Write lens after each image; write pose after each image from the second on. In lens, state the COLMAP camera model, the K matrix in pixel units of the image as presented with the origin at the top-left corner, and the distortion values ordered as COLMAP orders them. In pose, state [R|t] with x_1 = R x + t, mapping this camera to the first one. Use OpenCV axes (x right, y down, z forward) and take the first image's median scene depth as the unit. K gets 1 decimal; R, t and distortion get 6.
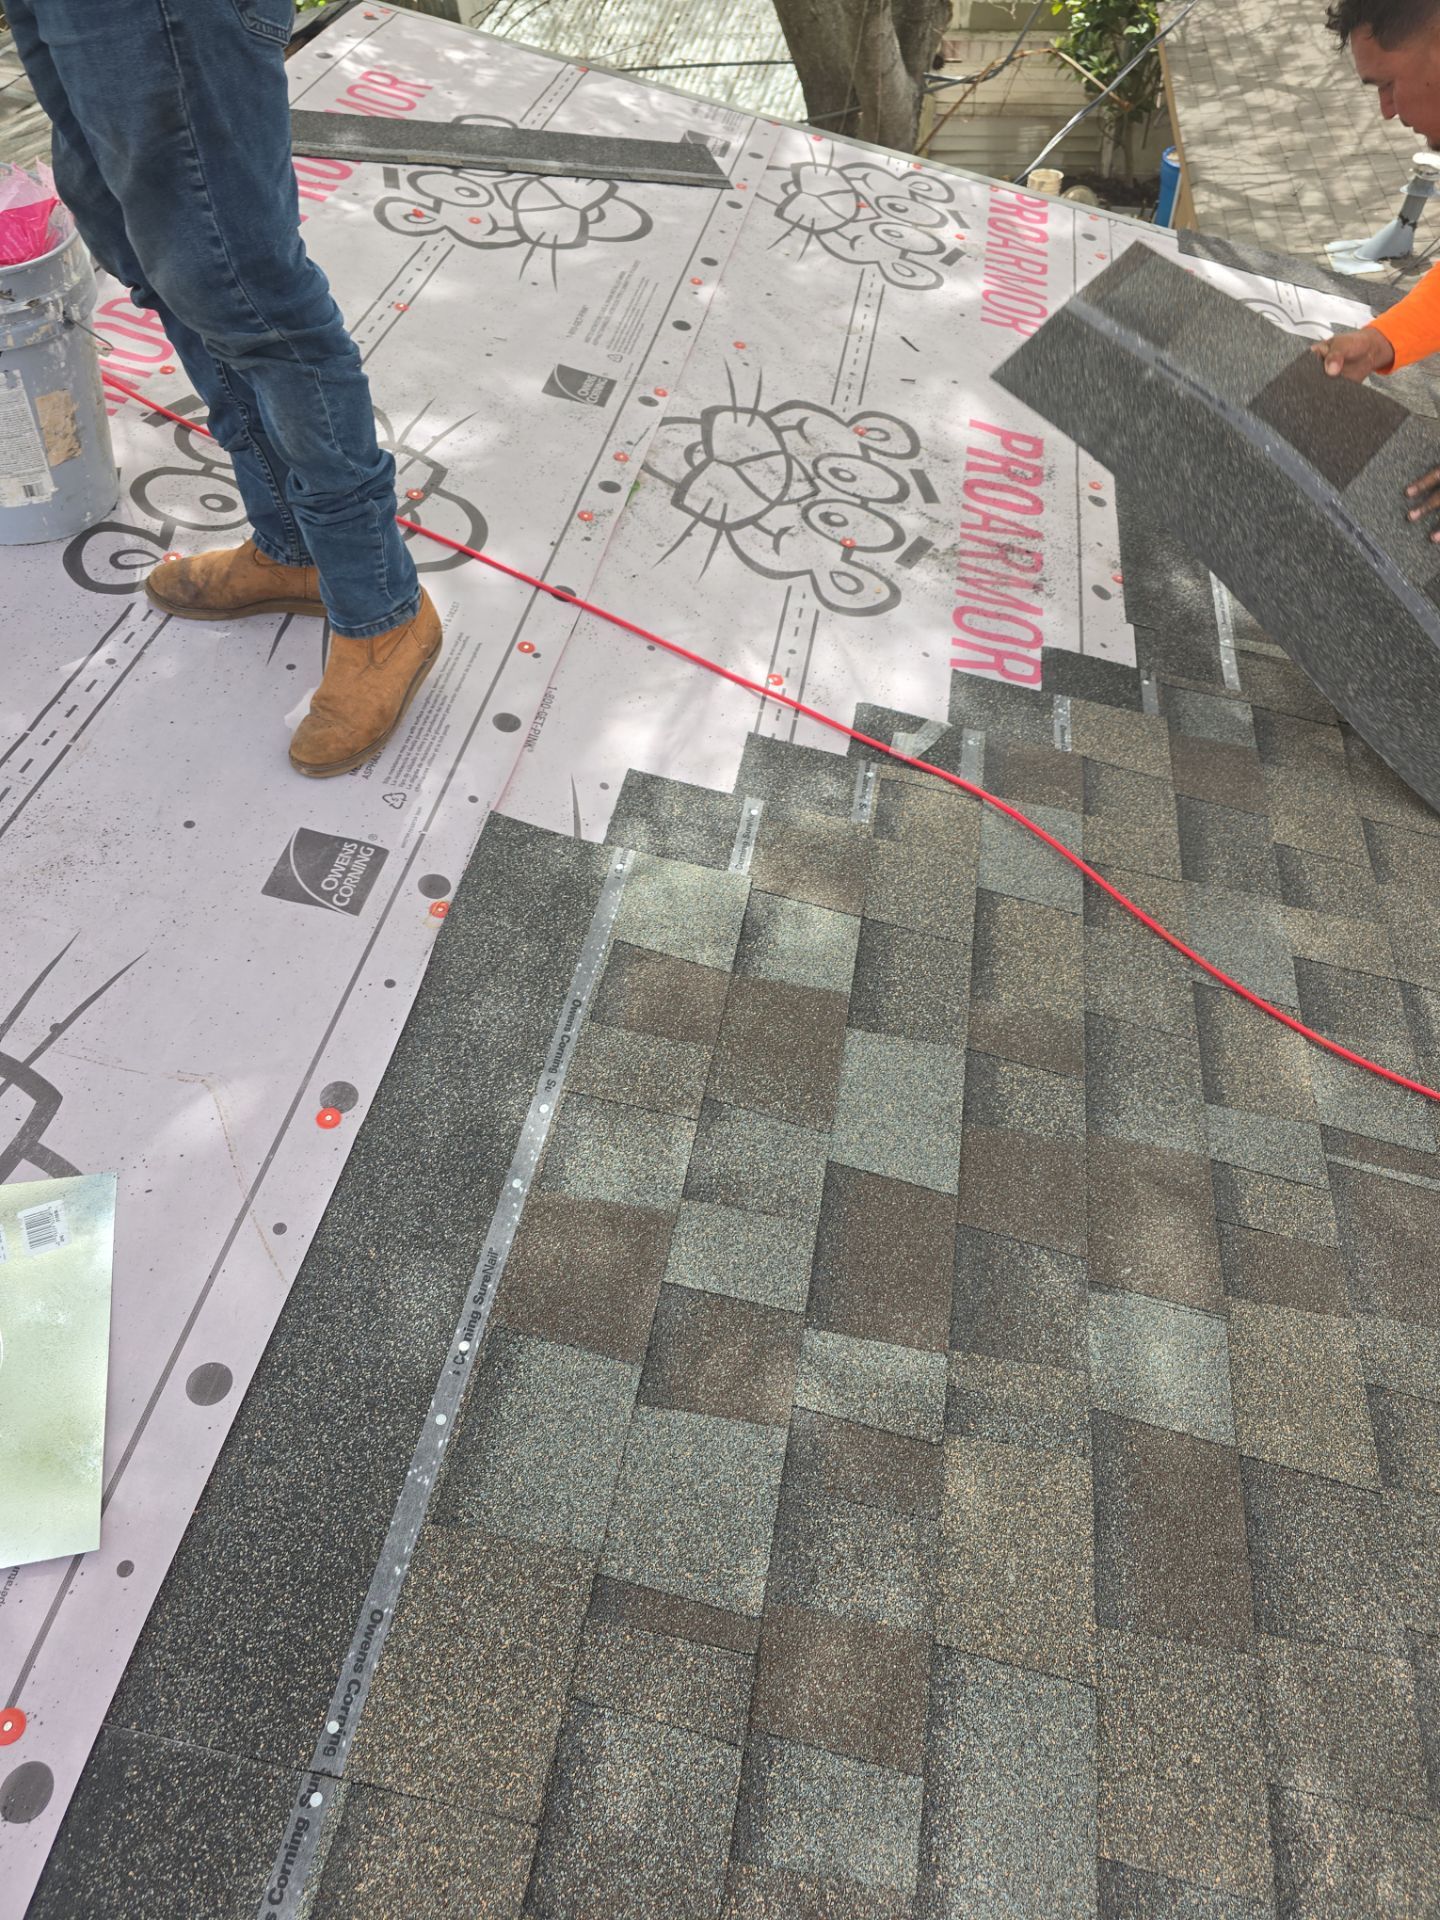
lens RADIAL K [[1298.8, 0, 734.0], [0, 1298.8, 965.6], [0, 0, 1]] dist [0.062535, -0.049068]
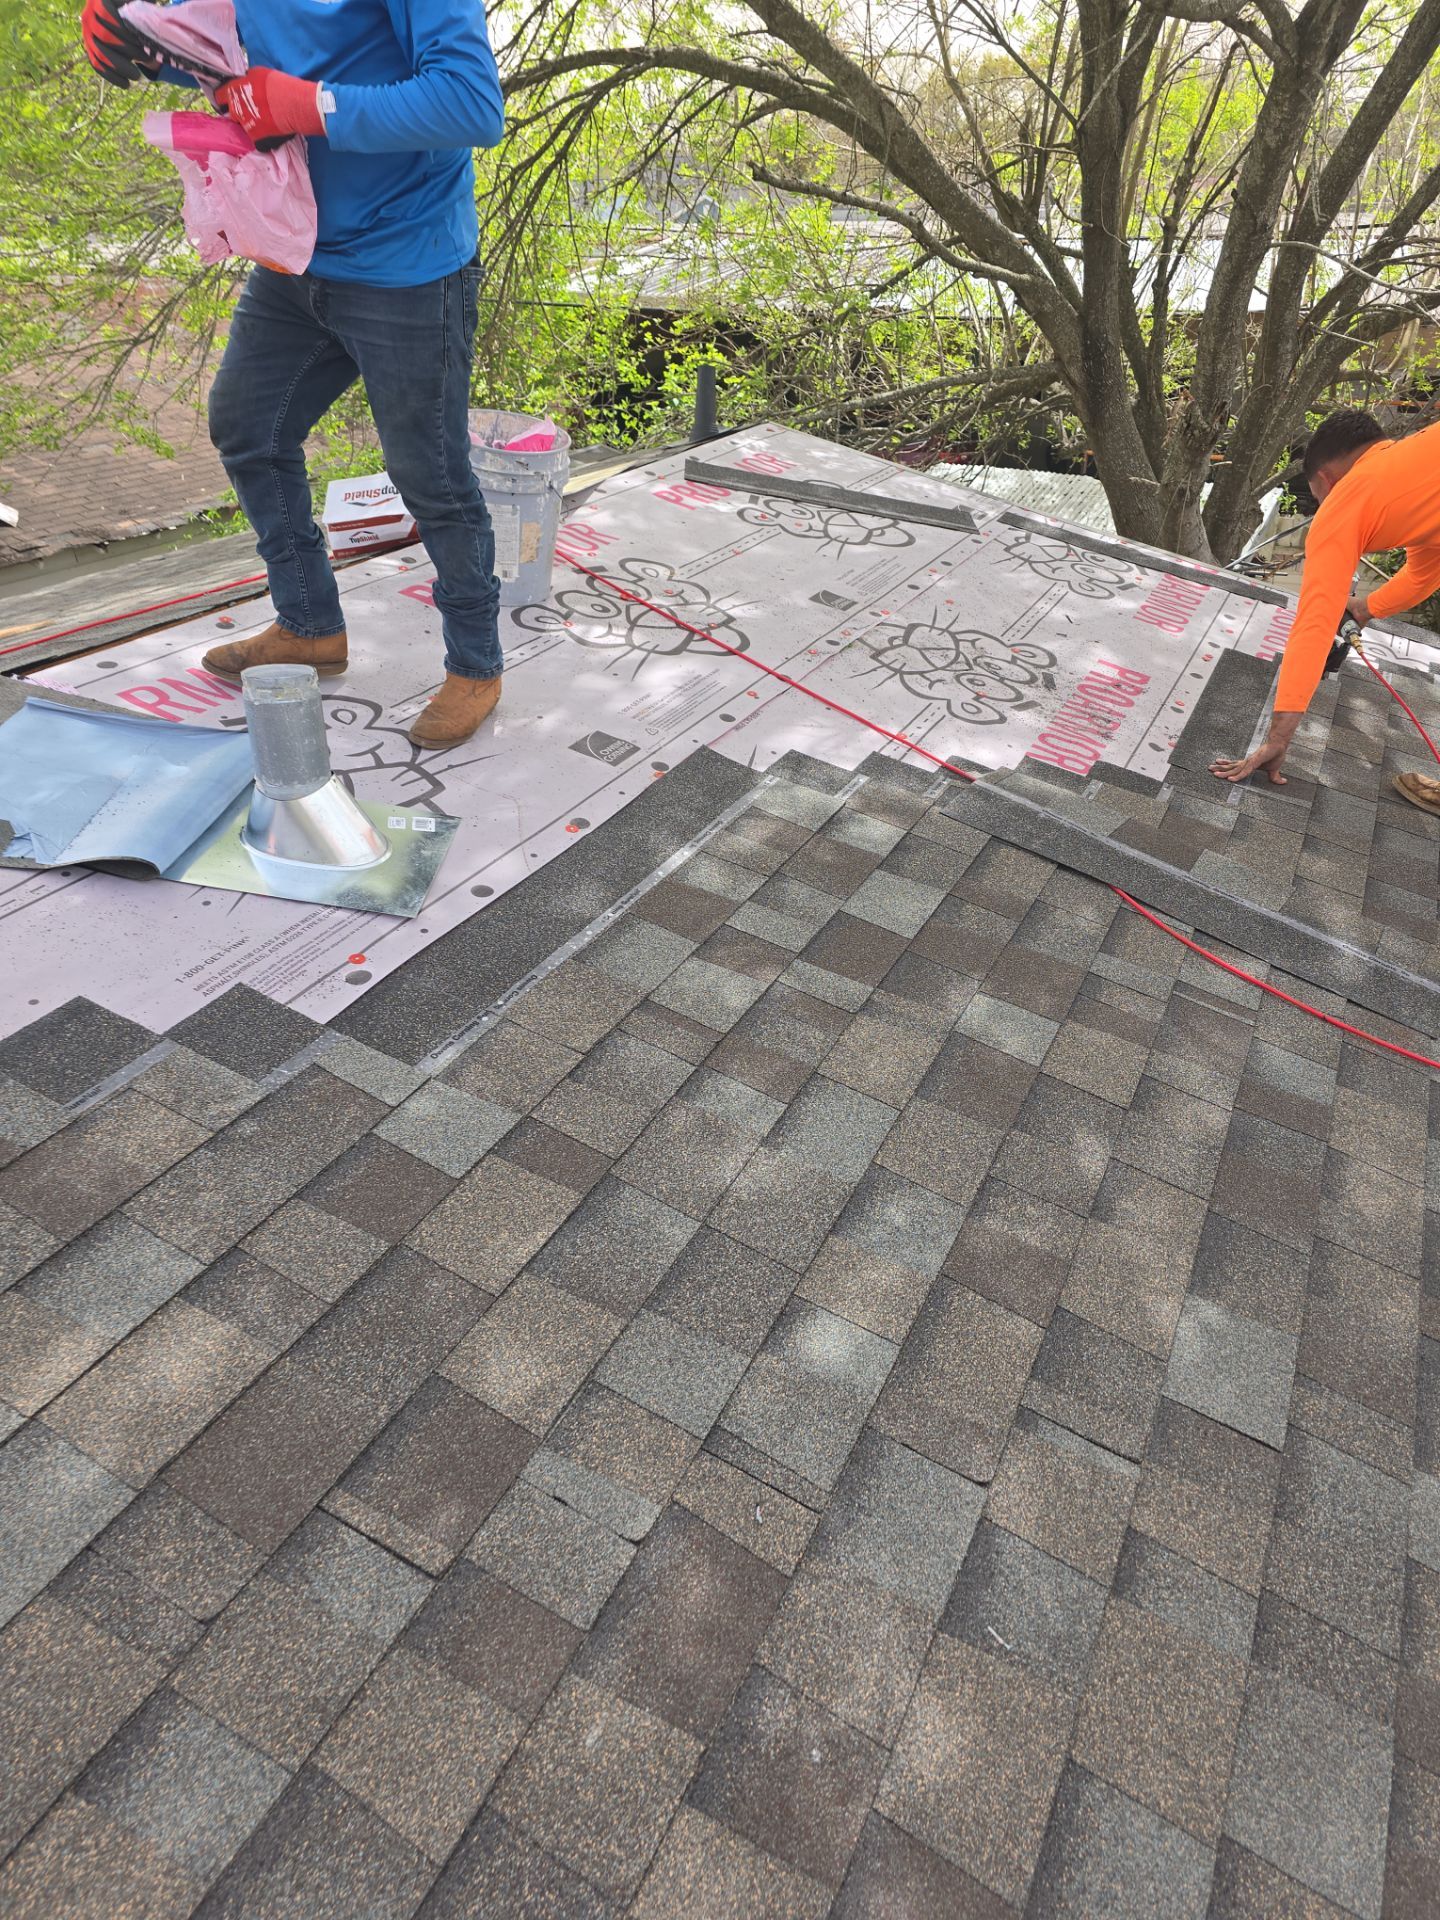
lens RADIAL K [[1298.8, 0, 734.0], [0, 1298.8, 965.6], [0, 0, 1]] dist [0.062535, -0.049068]
pose [[0.957885, 0.157933, -0.239819, 0.252380], [-0.223626, 0.934190, -0.277993, 0.508344], [0.180133, 0.319915, 0.930165, -0.395425]]
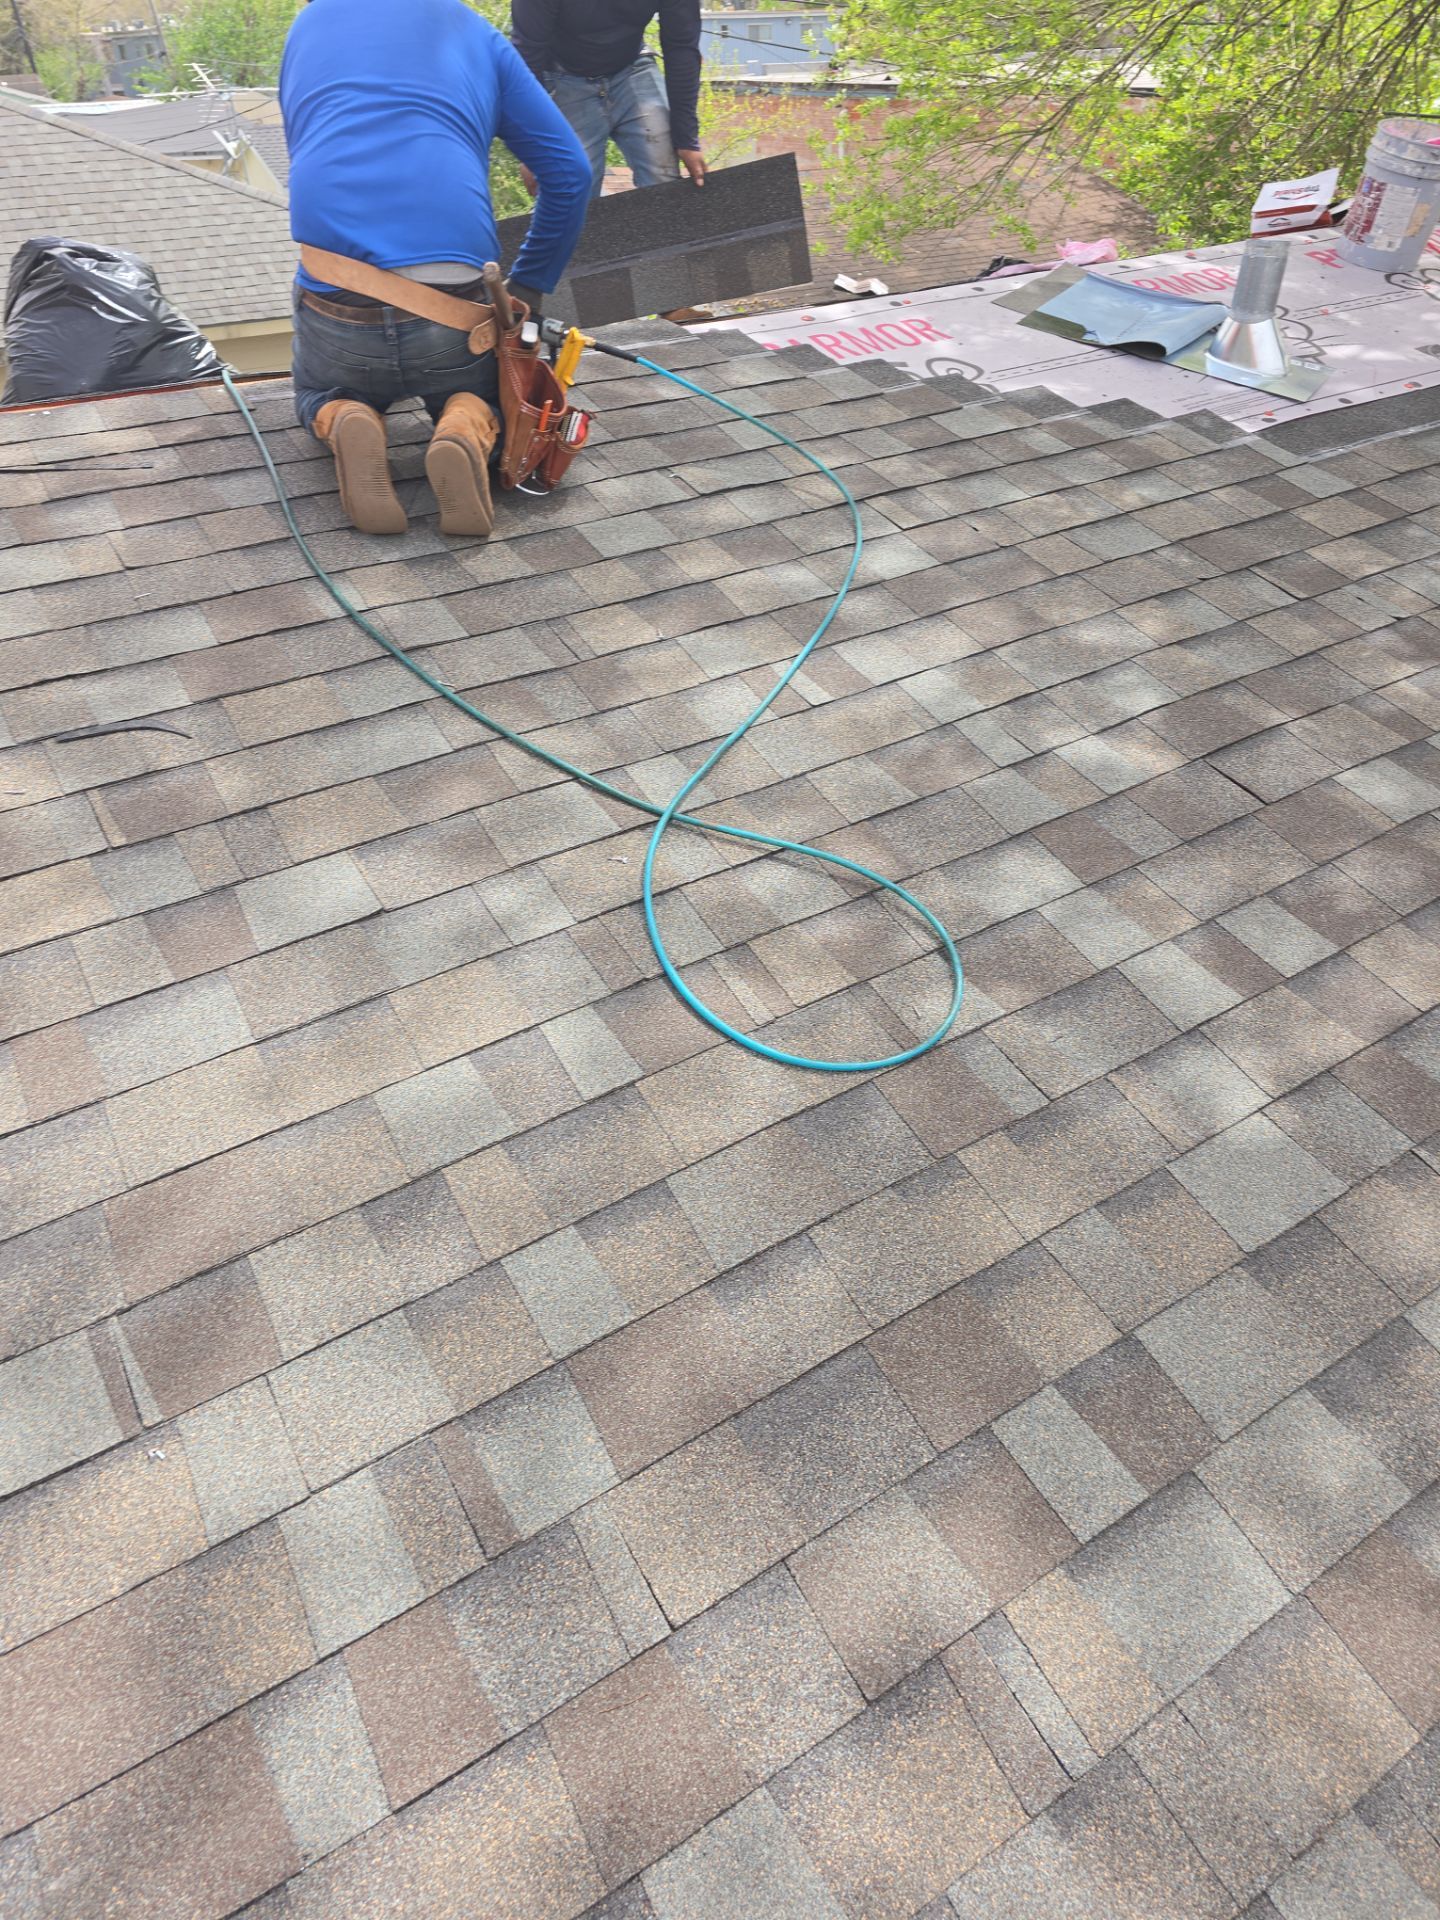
lens RADIAL K [[1298.8, 0, 734.0], [0, 1298.8, 965.6], [0, 0, 1]] dist [0.062535, -0.049068]
pose [[0.688291, 0.428277, -0.585520, 0.582383], [-0.542560, 0.839685, -0.023606, 1.336794], [0.481543, 0.333927, 0.810314, -1.028949]]
